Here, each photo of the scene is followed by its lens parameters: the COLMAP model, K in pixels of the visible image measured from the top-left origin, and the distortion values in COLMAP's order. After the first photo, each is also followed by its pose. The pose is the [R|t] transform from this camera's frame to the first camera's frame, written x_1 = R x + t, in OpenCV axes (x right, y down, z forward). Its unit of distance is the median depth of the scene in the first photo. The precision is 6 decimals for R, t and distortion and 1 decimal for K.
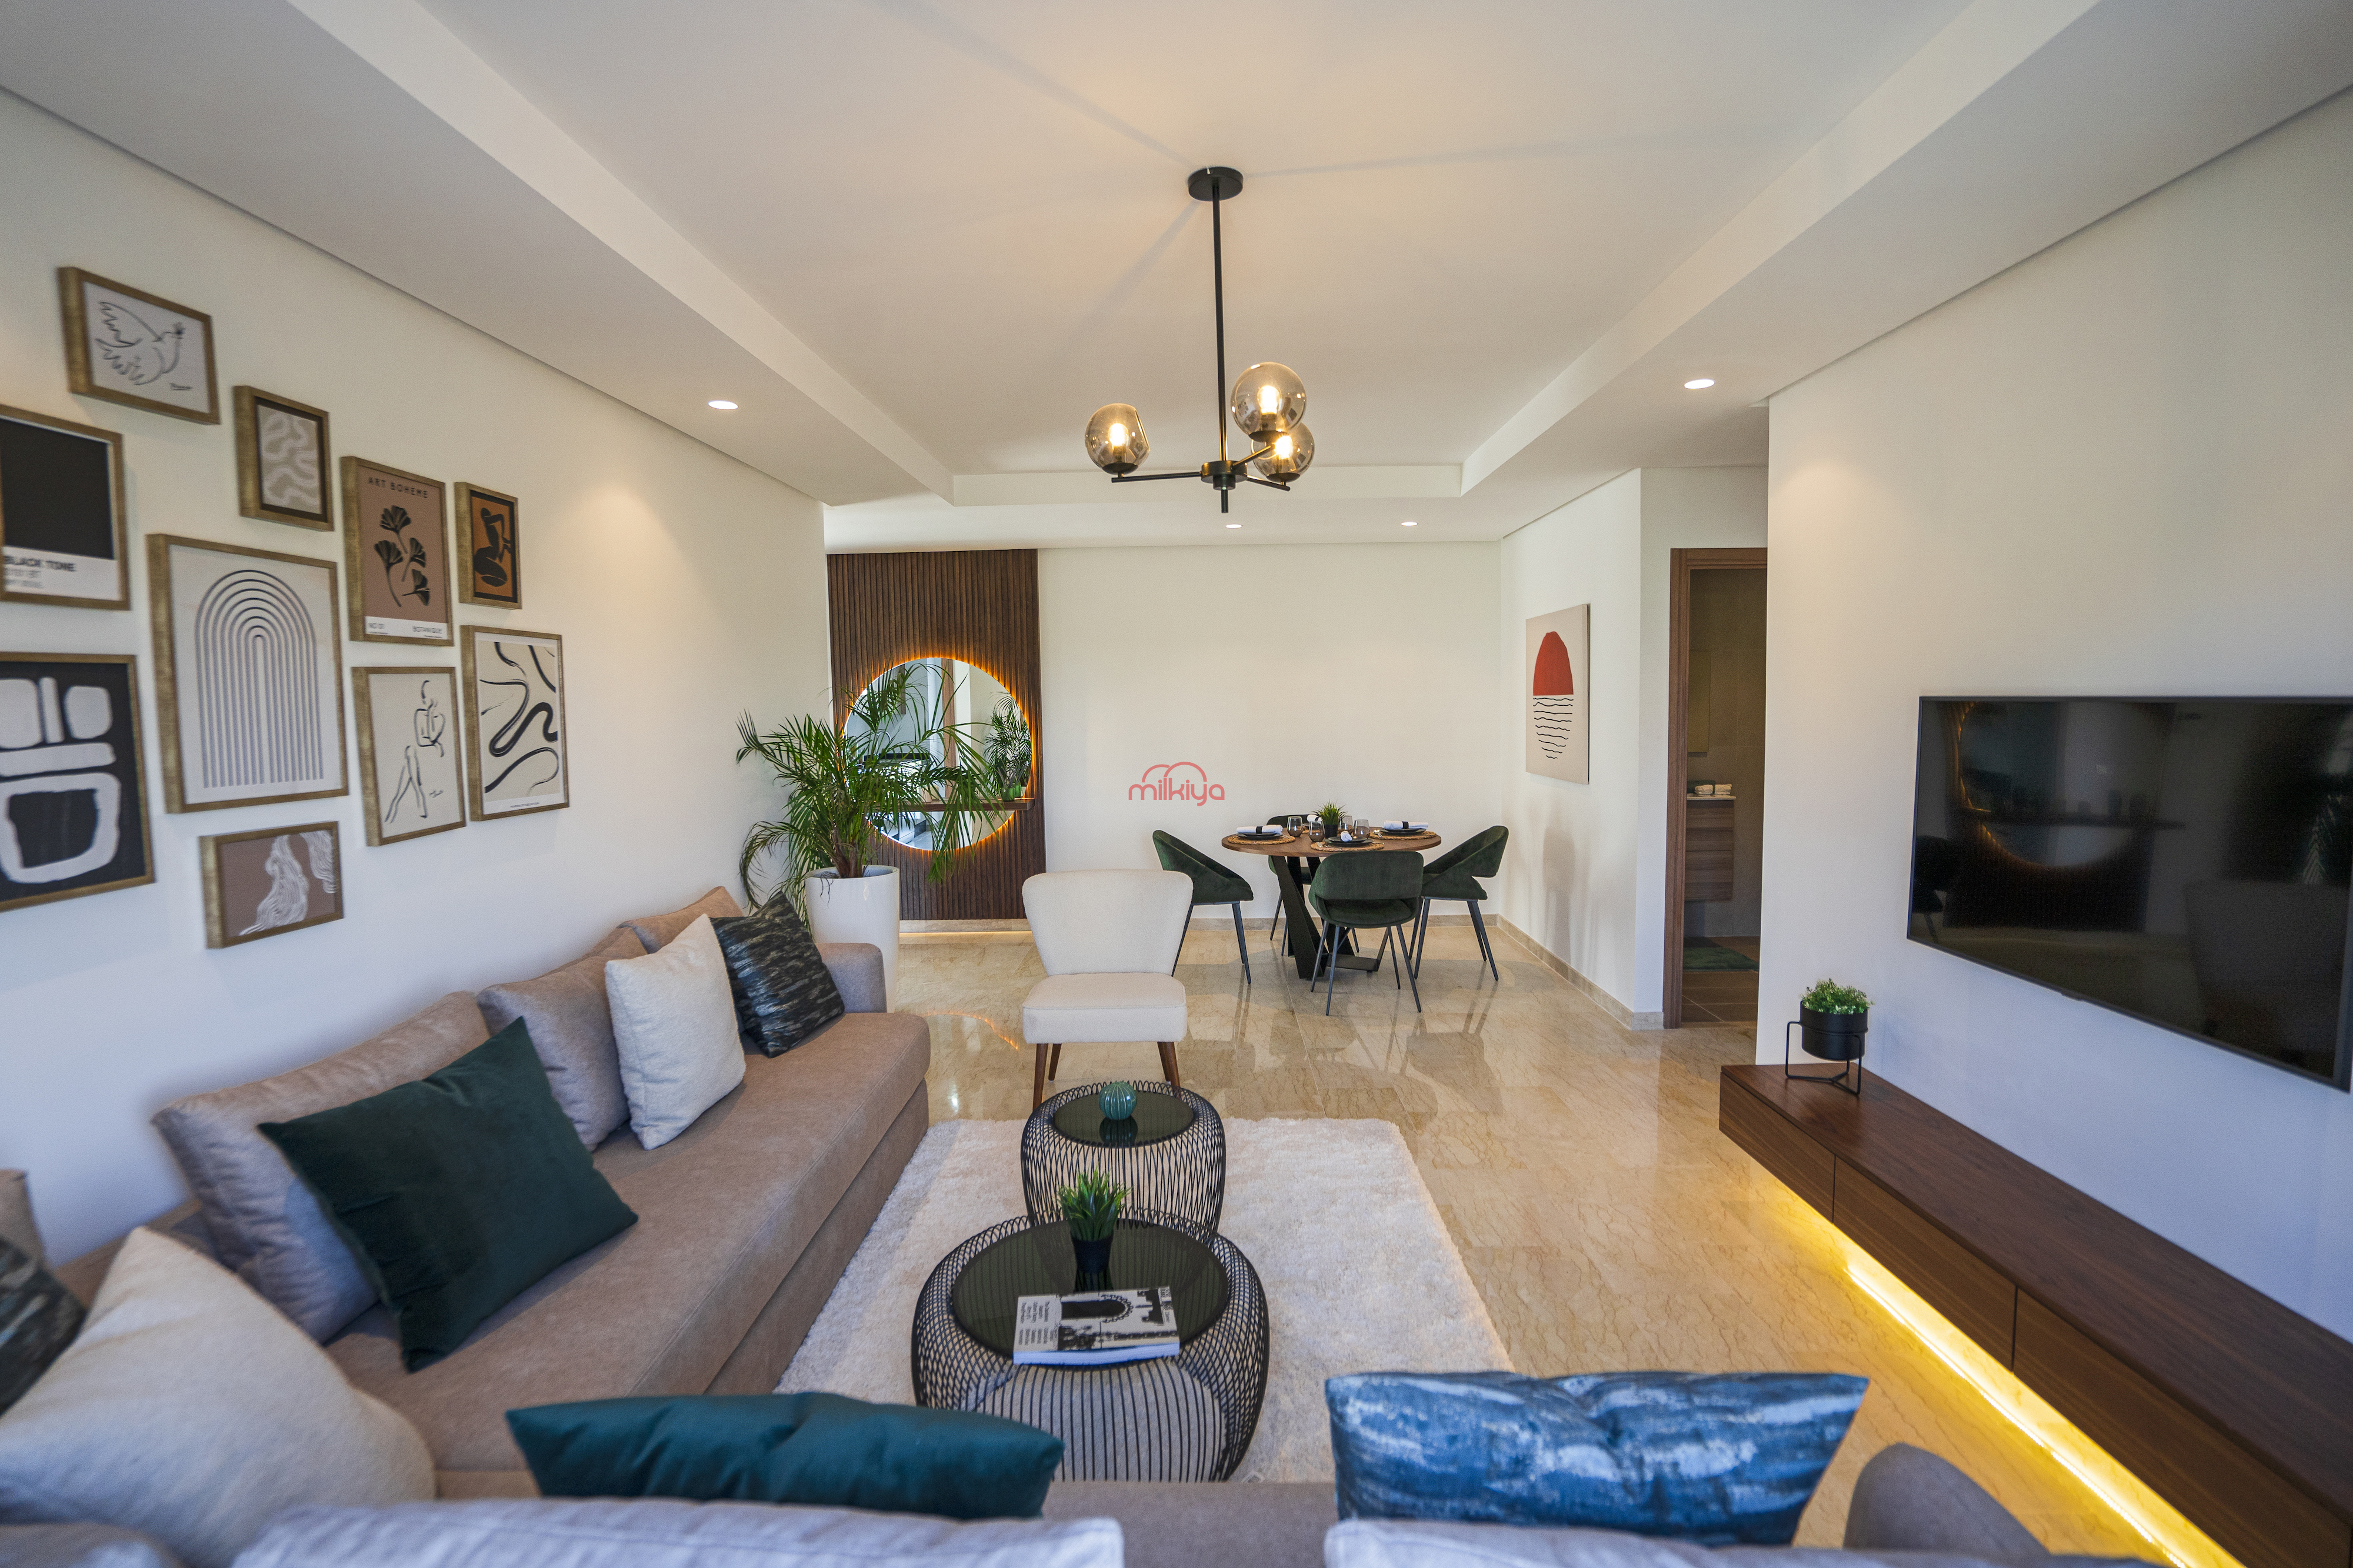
lens RADIAL K [[1084.7, 0, 1176.5], [0, 1084.7, 777.6], [0, 0, 1]] dist [0.001153, -0.000027]
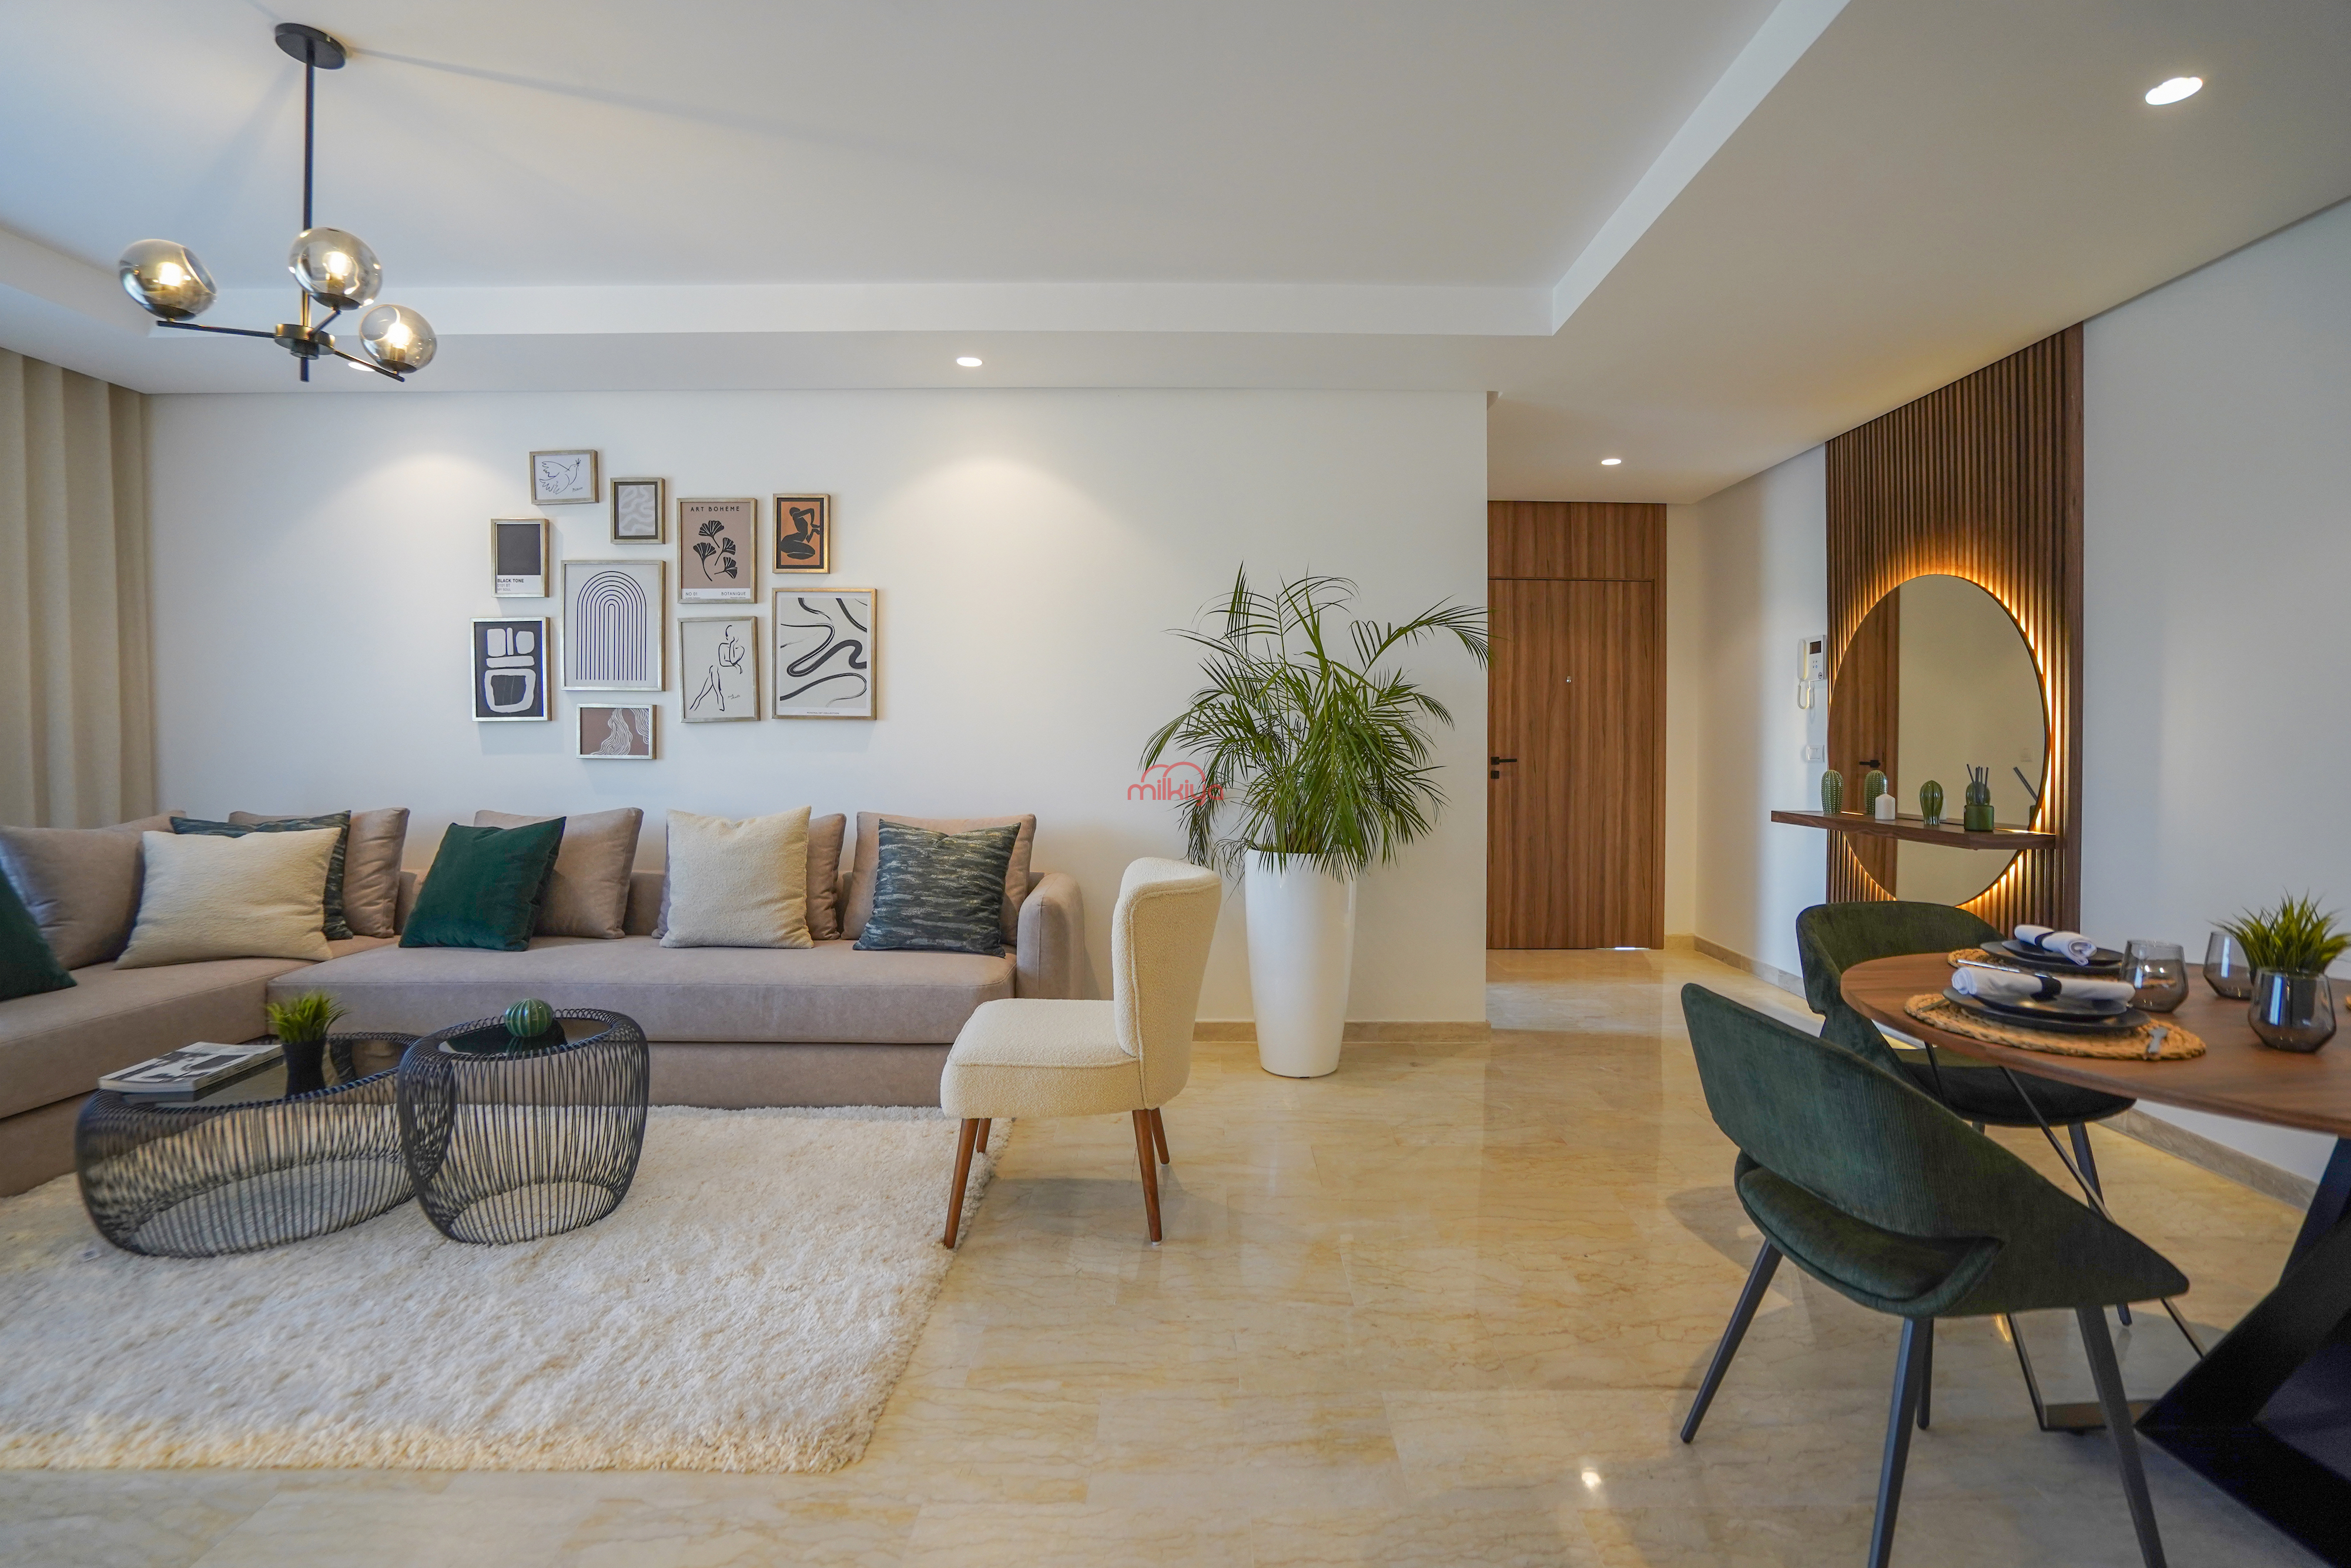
lens RADIAL K [[1083.8, 0, 1172.4], [0, 1083.8, 763.7], [0, 0, 1]] dist [0.001153, -0.000027]
pose [[-0.009531, 0.024679, -0.999650, 0.943227], [-0.075674, 0.996811, 0.025330, 0.024984], [0.997087, 0.075889, -0.007633, 1.750022]]
